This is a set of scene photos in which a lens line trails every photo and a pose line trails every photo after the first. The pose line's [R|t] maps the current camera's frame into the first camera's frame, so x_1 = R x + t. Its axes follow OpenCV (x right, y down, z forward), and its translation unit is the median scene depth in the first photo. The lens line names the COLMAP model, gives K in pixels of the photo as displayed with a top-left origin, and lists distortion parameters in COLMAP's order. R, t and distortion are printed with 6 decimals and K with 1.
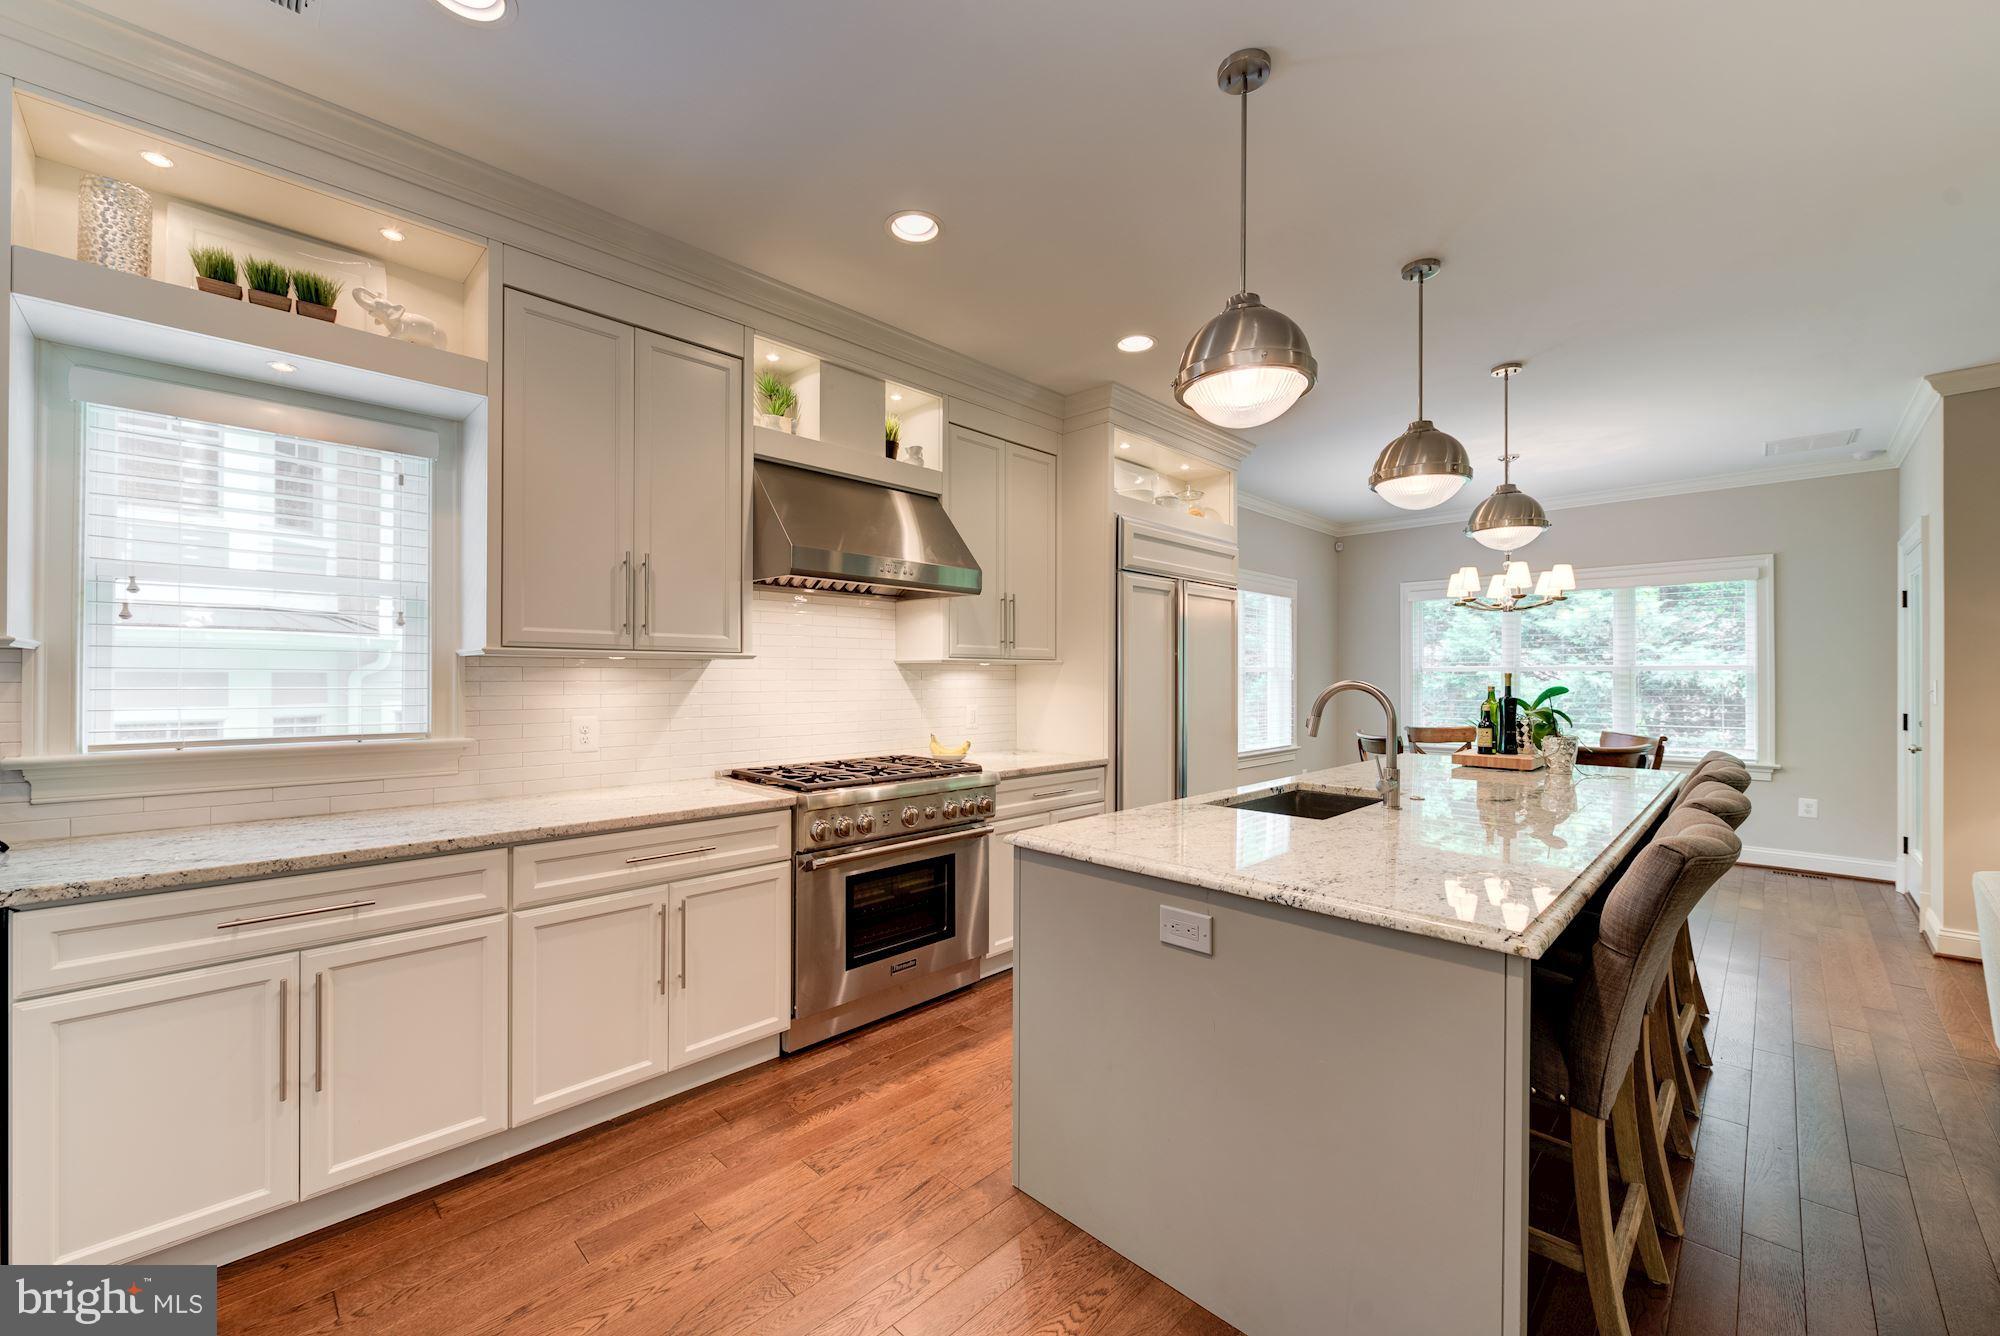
lens RADIAL K [[791.9, 0, 992.8], [0, 791.9, 678.1], [0, 0, 1]] dist [-0.002218, -0.003231]
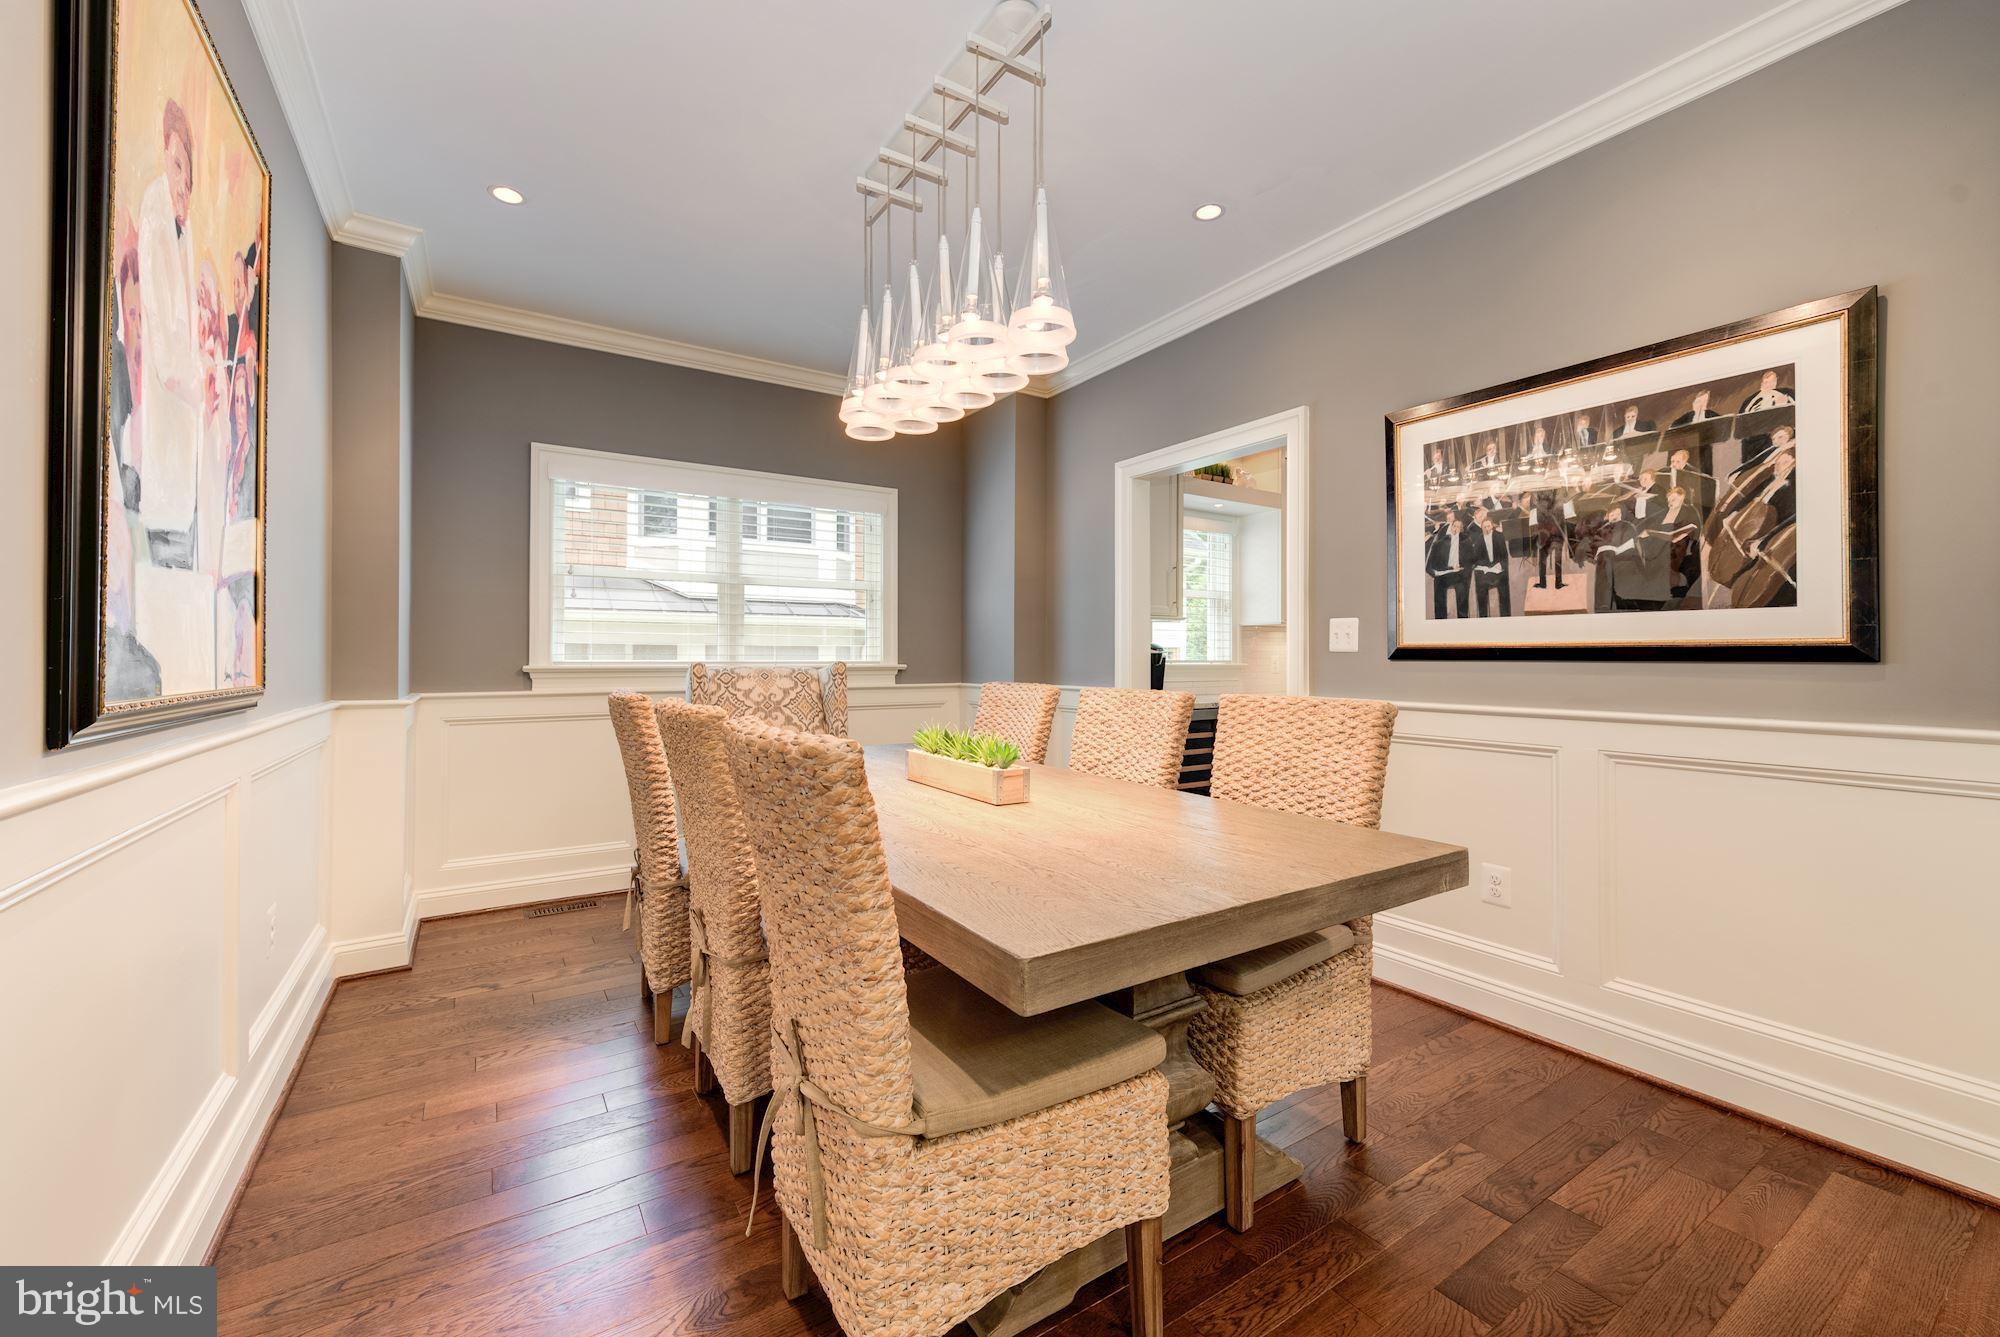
lens RADIAL K [[791.9, 0, 1006.1], [0, 791.9, 669.0], [0, 0, 1]] dist [-0.002218, -0.003231]
pose [[0.975856, -0.010783, -0.218150, -0.842631], [0.013041, 0.999875, 0.008914, 0.066001], [0.218027, -0.011544, 0.975874, -1.274937]]
